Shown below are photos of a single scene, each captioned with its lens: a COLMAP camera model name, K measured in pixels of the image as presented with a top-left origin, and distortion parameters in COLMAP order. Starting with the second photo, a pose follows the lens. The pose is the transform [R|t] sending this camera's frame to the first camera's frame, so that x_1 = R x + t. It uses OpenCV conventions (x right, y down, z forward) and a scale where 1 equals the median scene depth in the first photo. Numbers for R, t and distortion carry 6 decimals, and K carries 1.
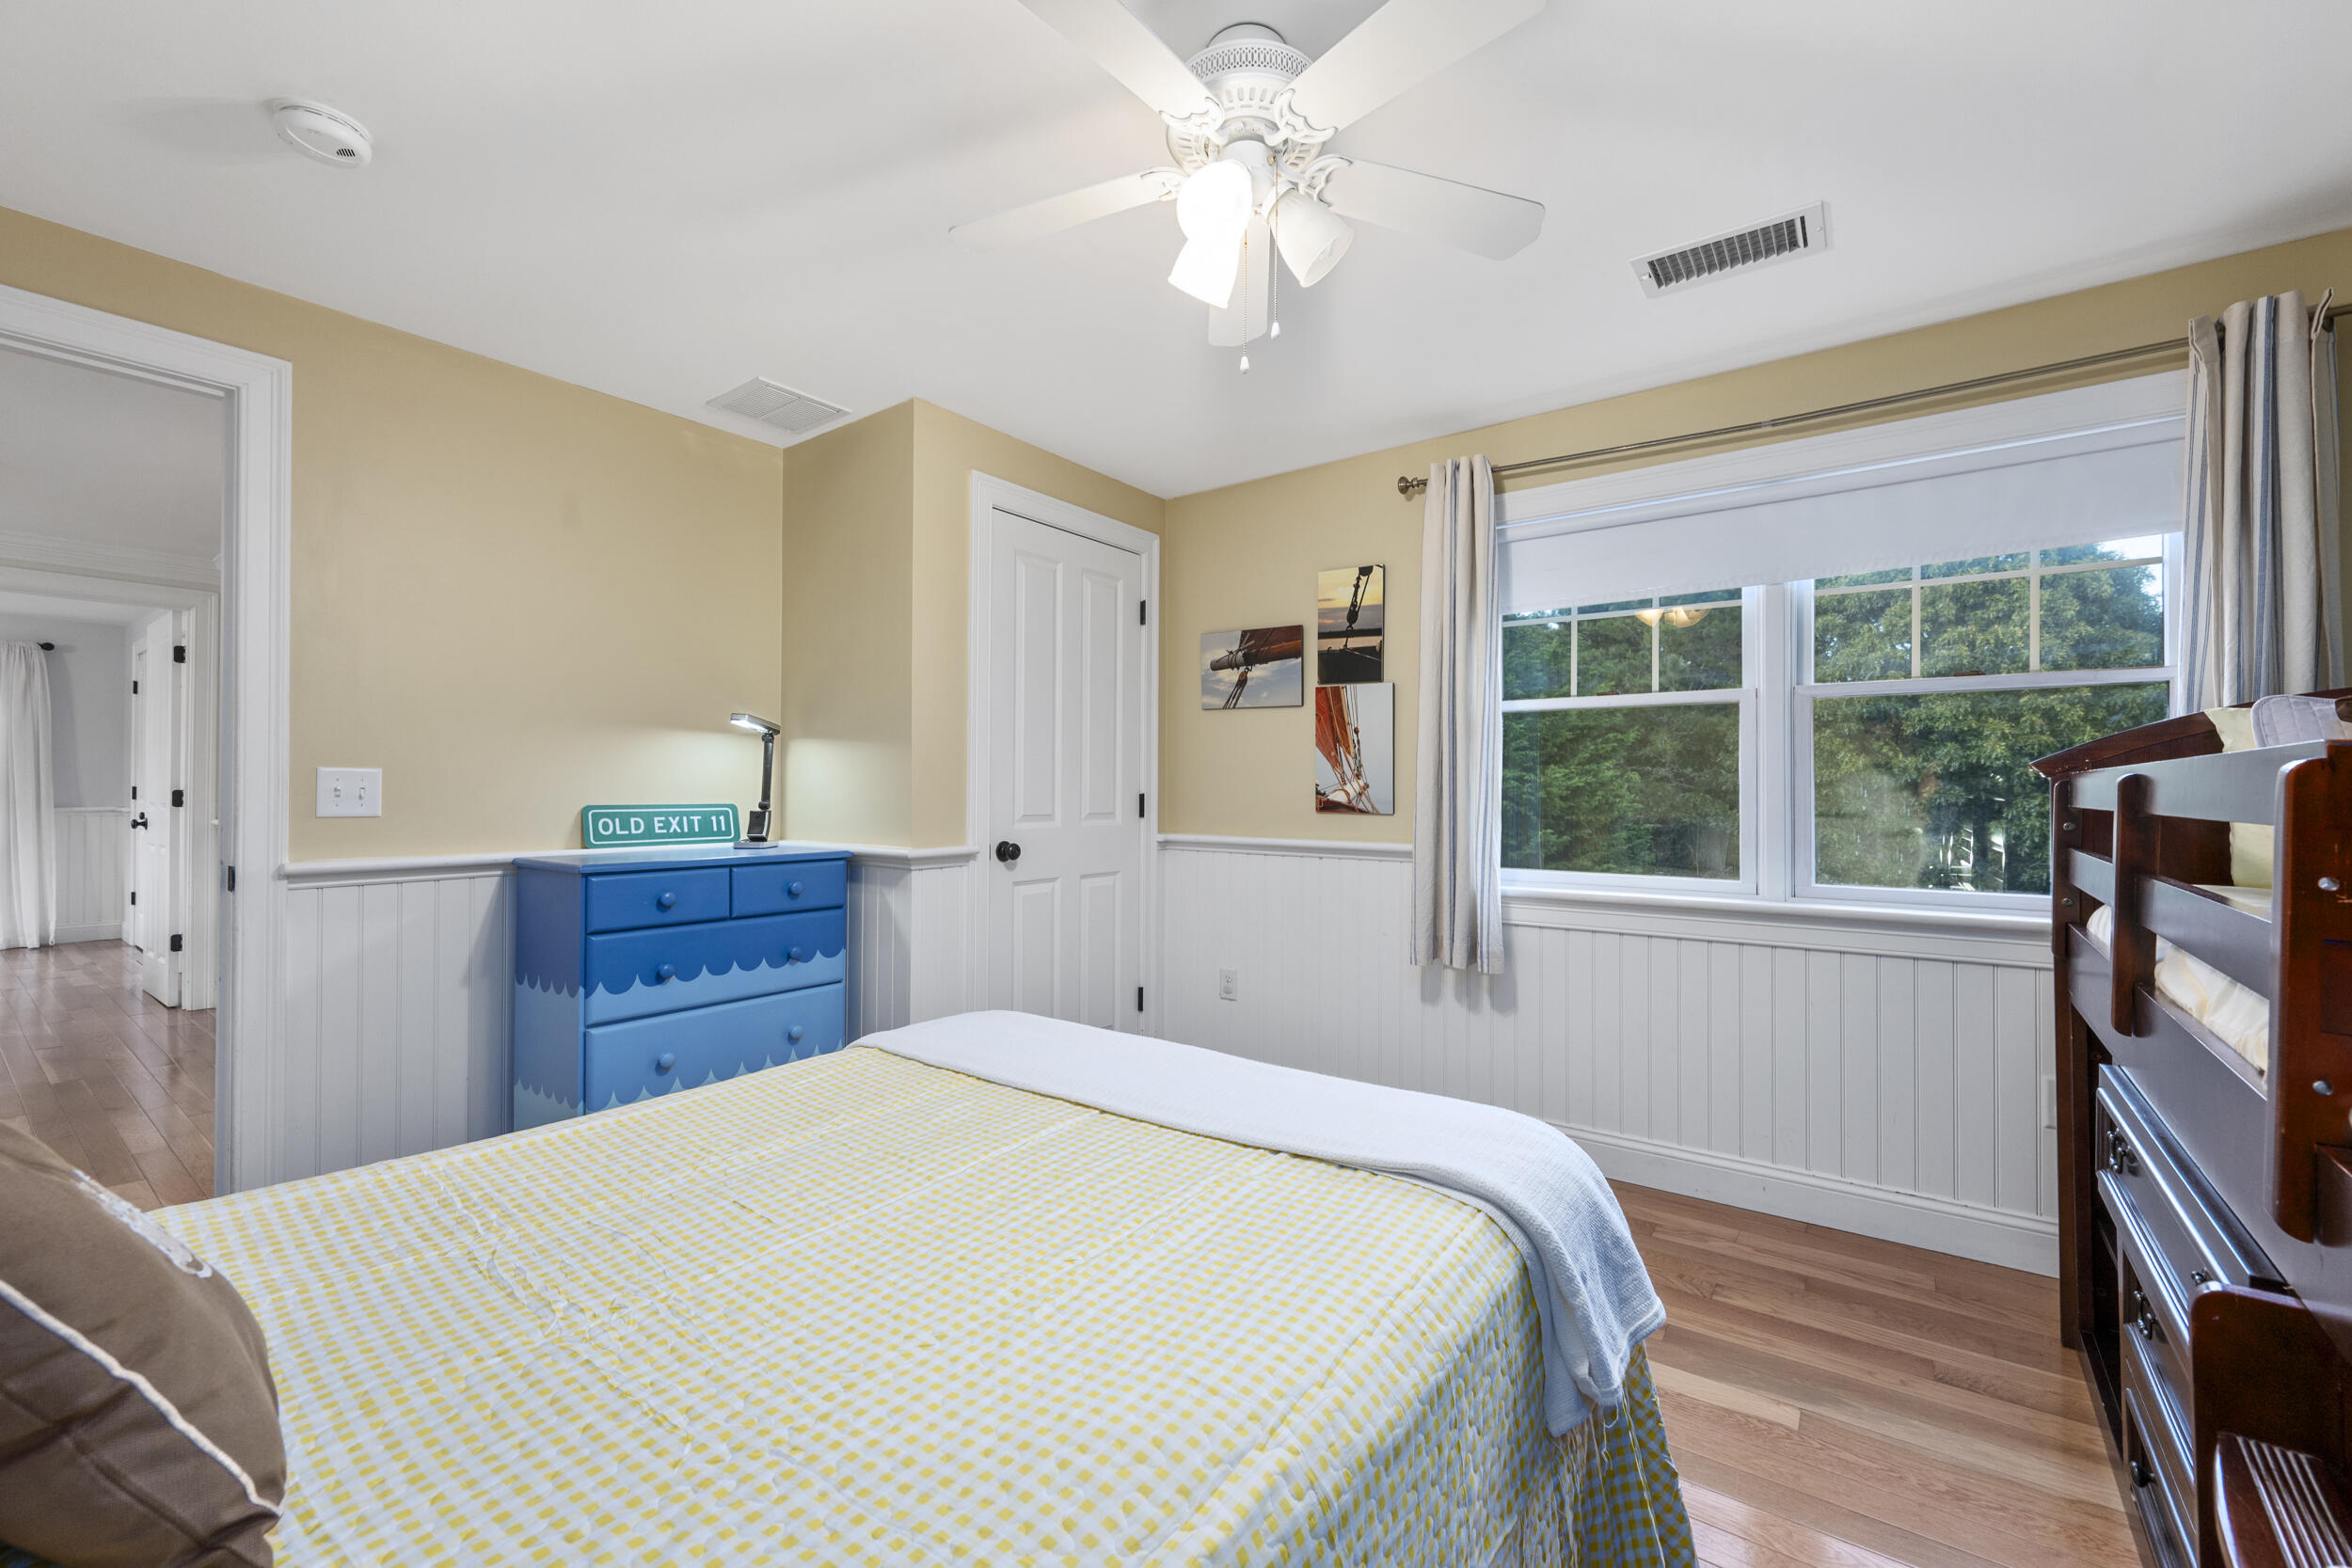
lens RADIAL K [[956.2, 0, 1179.6], [0, 956.2, 785.4], [0, 0, 1]] dist [0.002656, -0.000265]
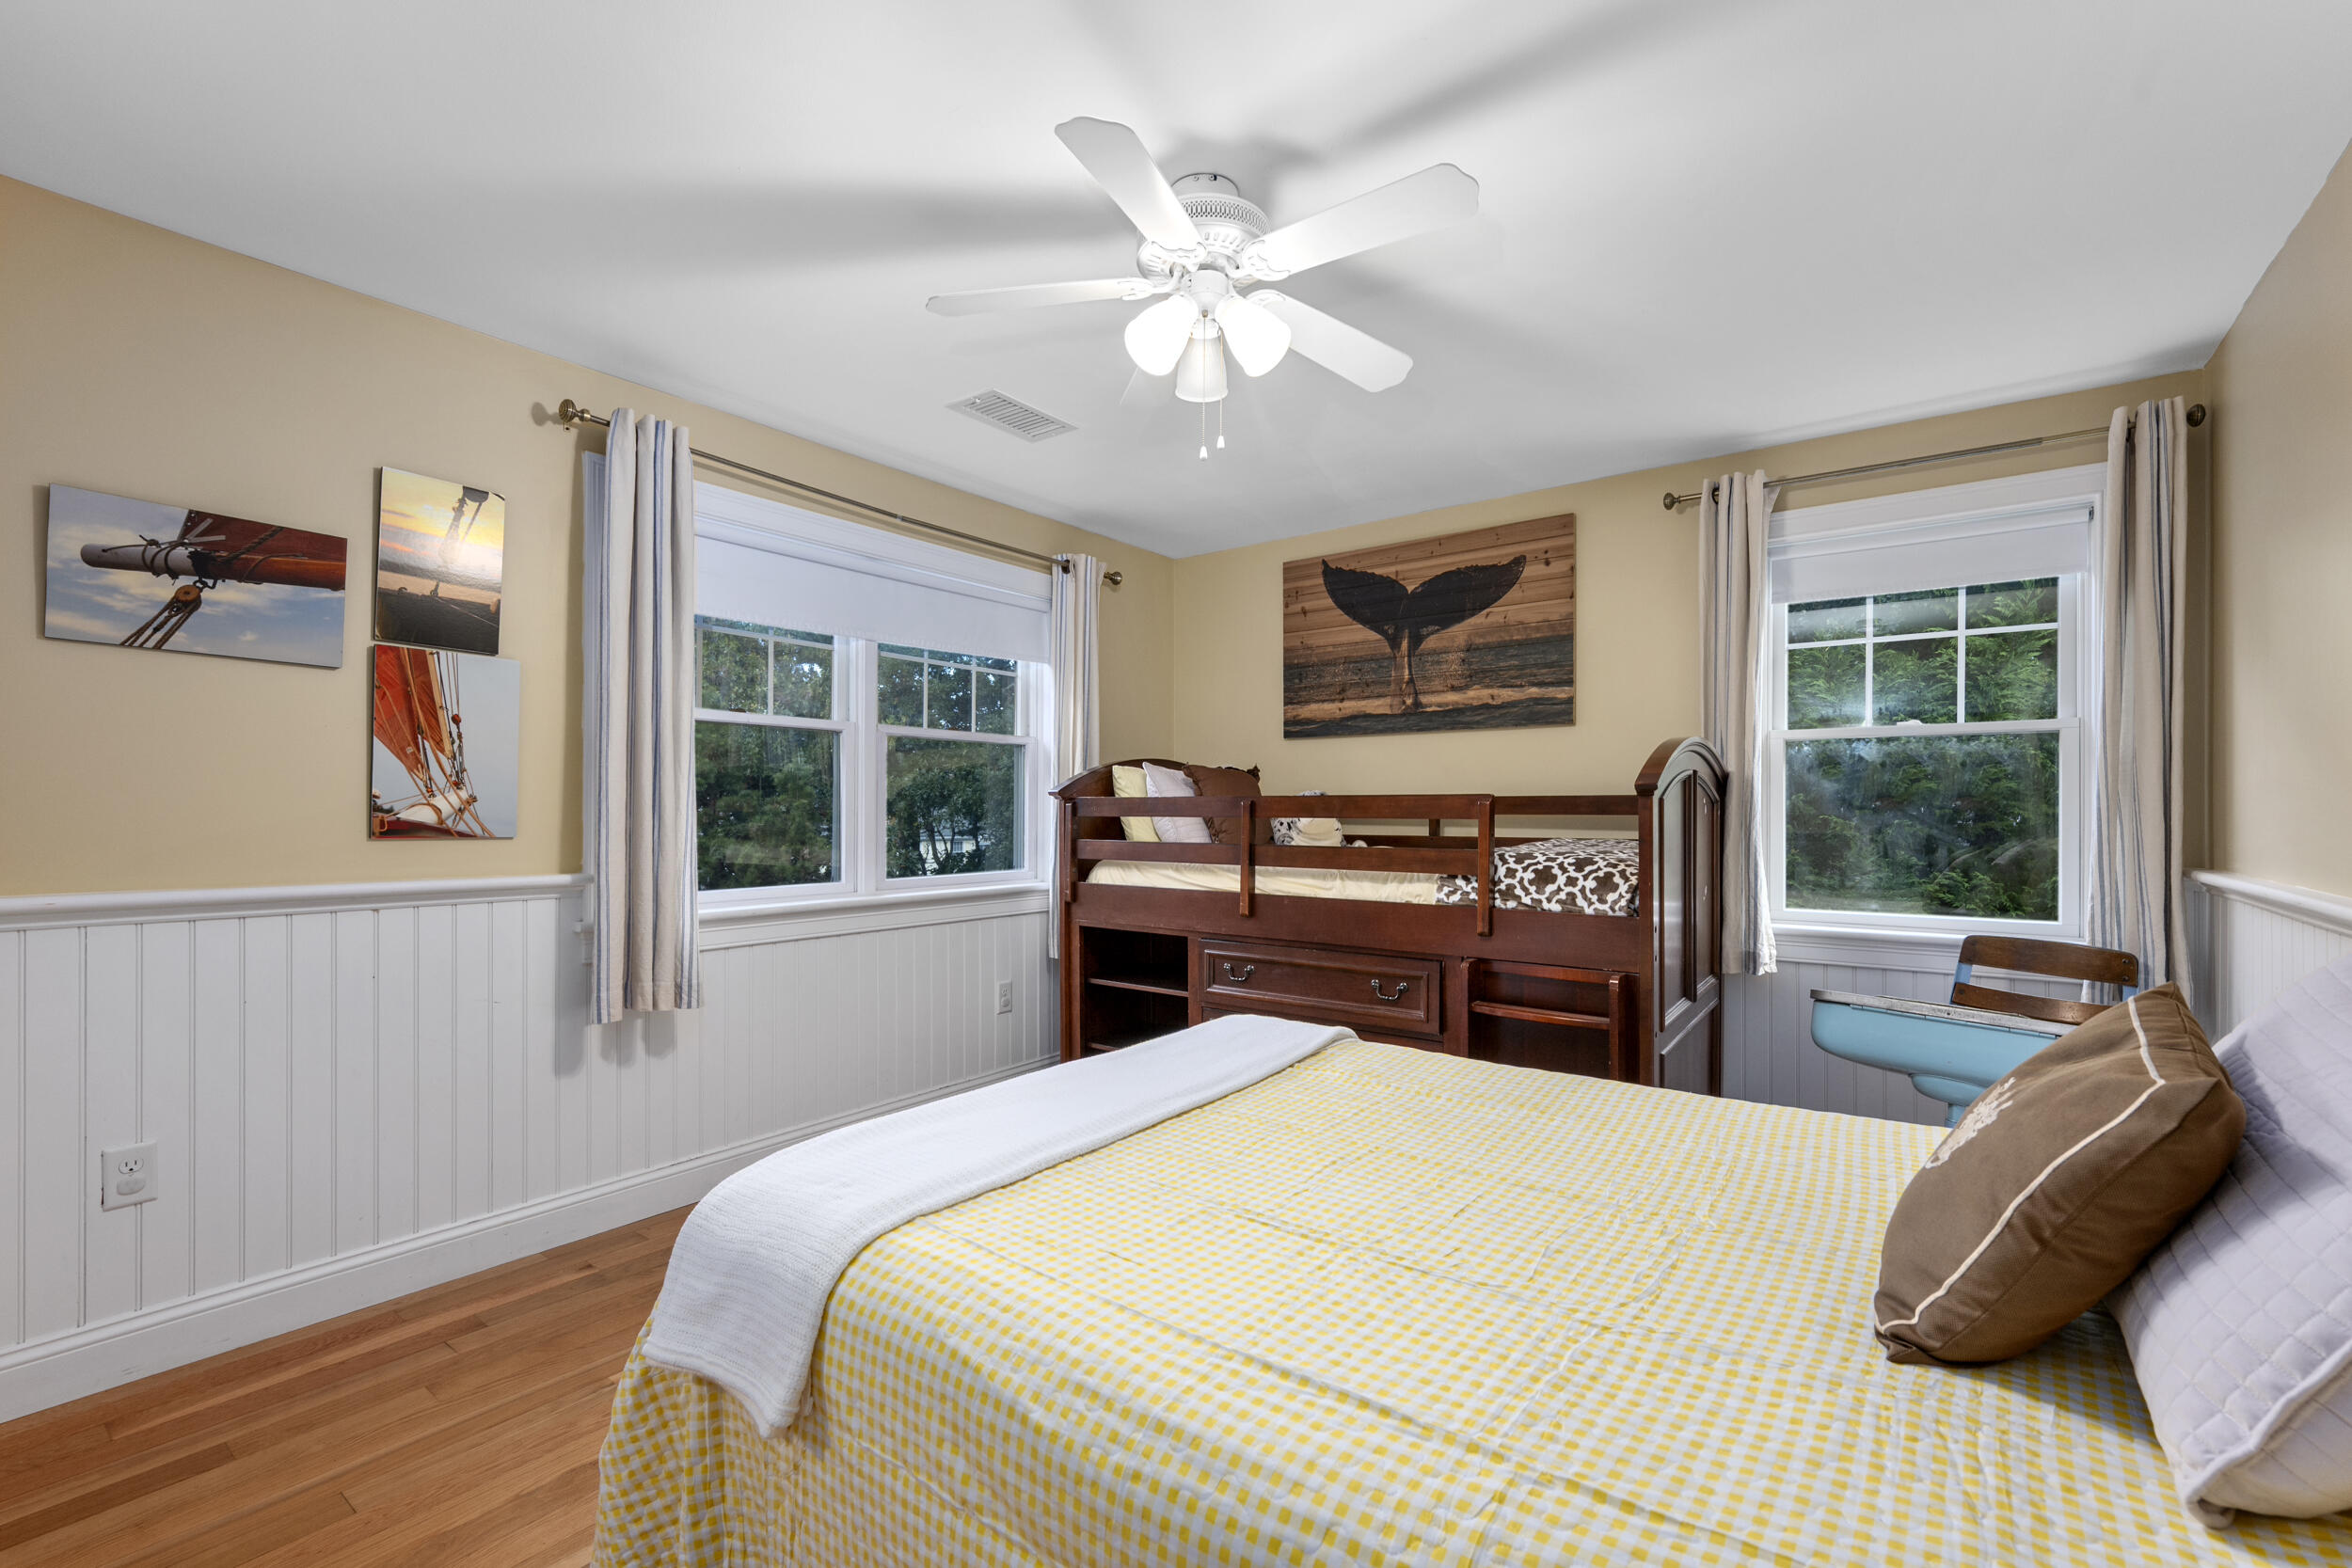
lens RADIAL K [[1005.8, 0, 1173.9], [0, 1005.8, 801.6], [0, 0, 1]] dist [-0.004550, 0.000262]
pose [[0.004038, 0.000518, 0.999992, -0.536975], [-0.014474, 0.999895, -0.000460, -0.004619], [-0.999887, -0.014472, 0.004045, 0.469276]]
